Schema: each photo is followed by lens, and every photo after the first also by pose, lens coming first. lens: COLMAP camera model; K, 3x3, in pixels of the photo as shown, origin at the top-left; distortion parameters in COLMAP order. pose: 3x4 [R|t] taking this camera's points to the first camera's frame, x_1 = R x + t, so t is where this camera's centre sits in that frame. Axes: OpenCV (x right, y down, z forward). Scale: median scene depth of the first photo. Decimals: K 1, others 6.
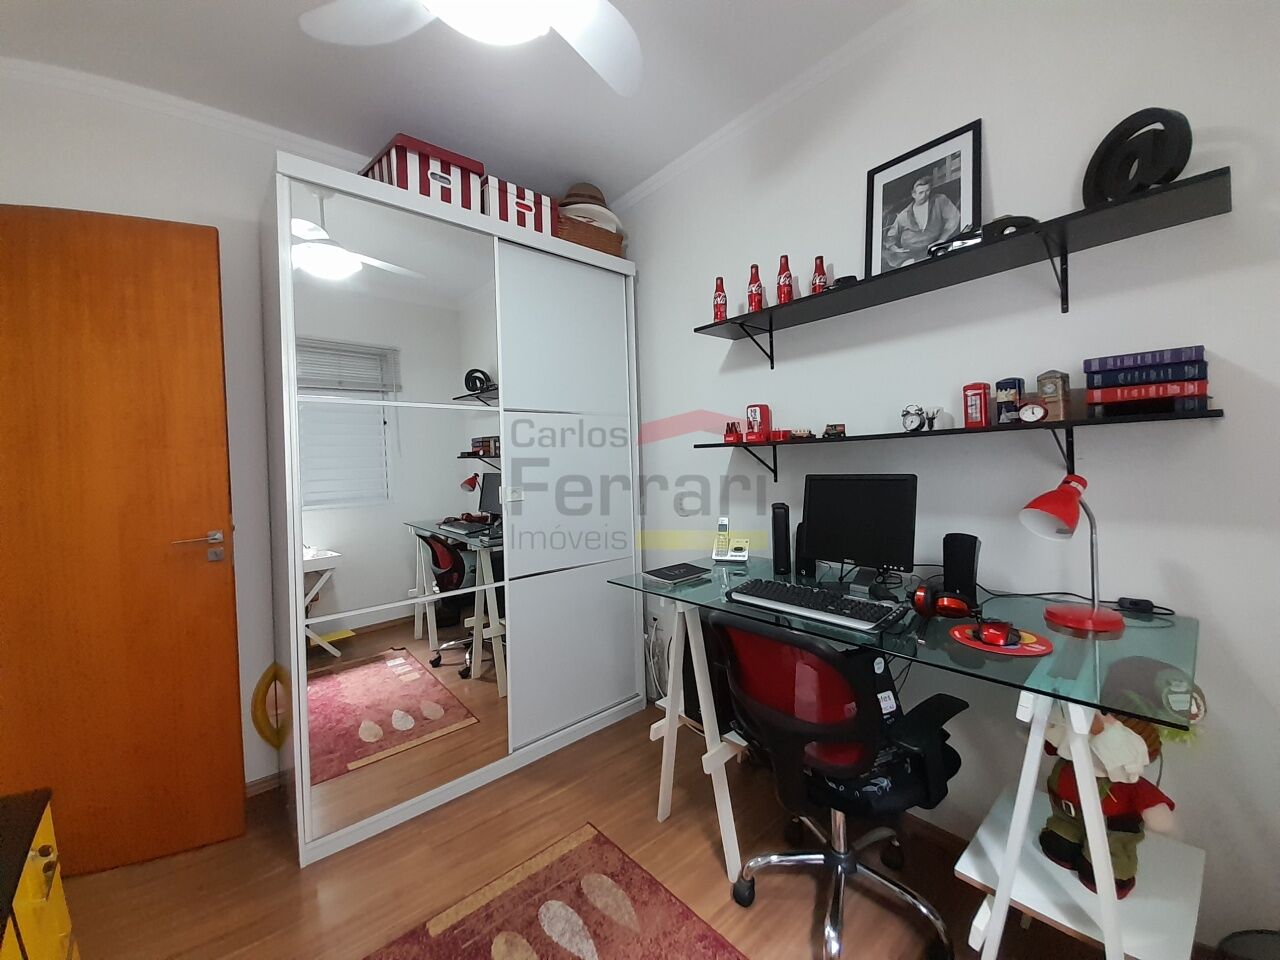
lens RADIAL K [[507.7, 0, 647.4], [0, 507.7, 472.2], [0, 0, 1]] dist [0.004534, -0.002271]
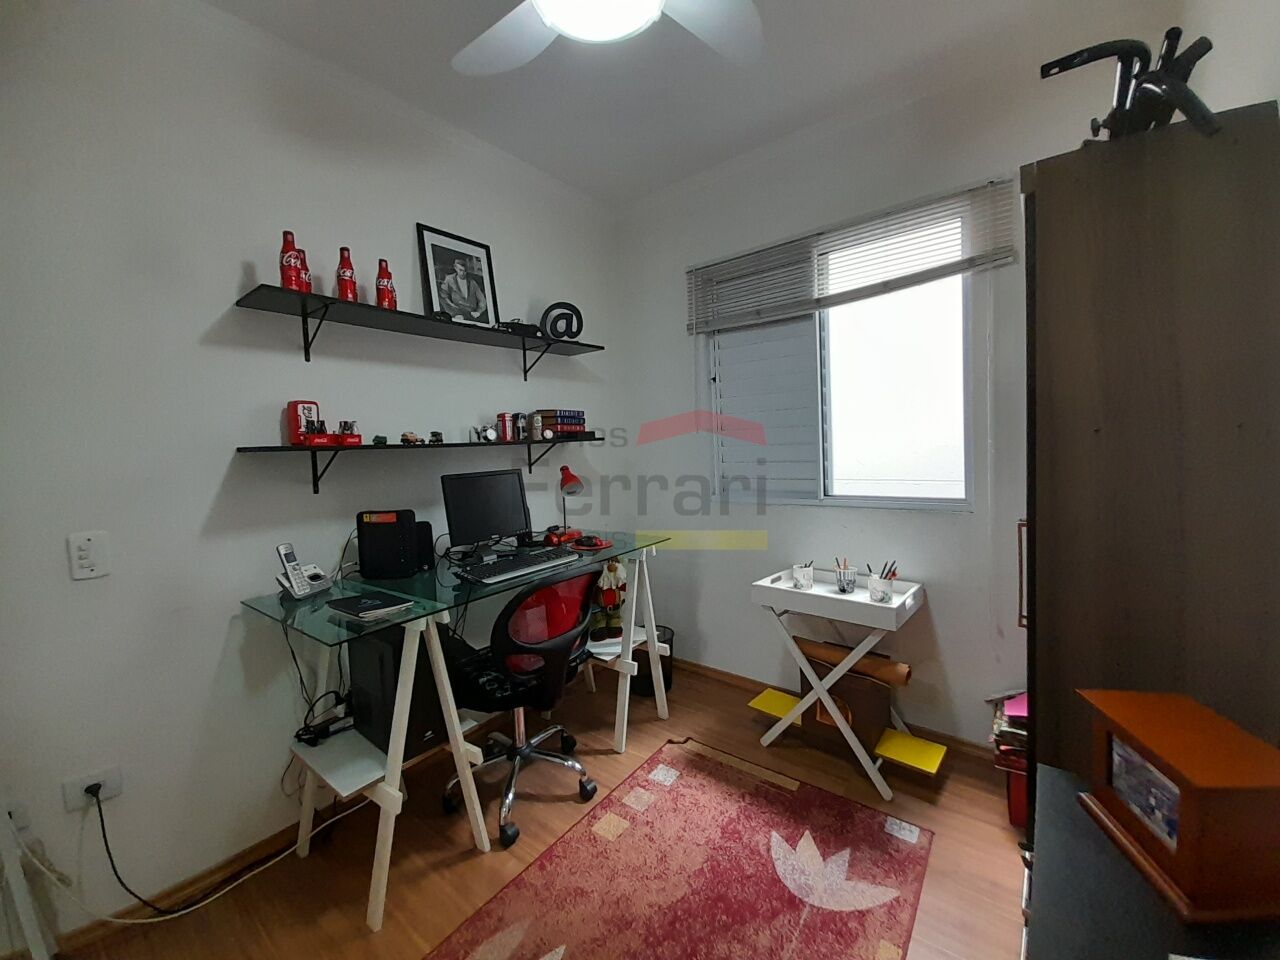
lens RADIAL K [[507.7, 0, 644.3], [0, 507.7, 475.9], [0, 0, 1]] dist [0.004534, -0.002271]
pose [[-0.195652, -0.024906, 0.980357, -0.952134], [0.065175, 0.997137, 0.038340, -0.009217], [-0.978505, 0.071396, -0.193469, 0.834126]]
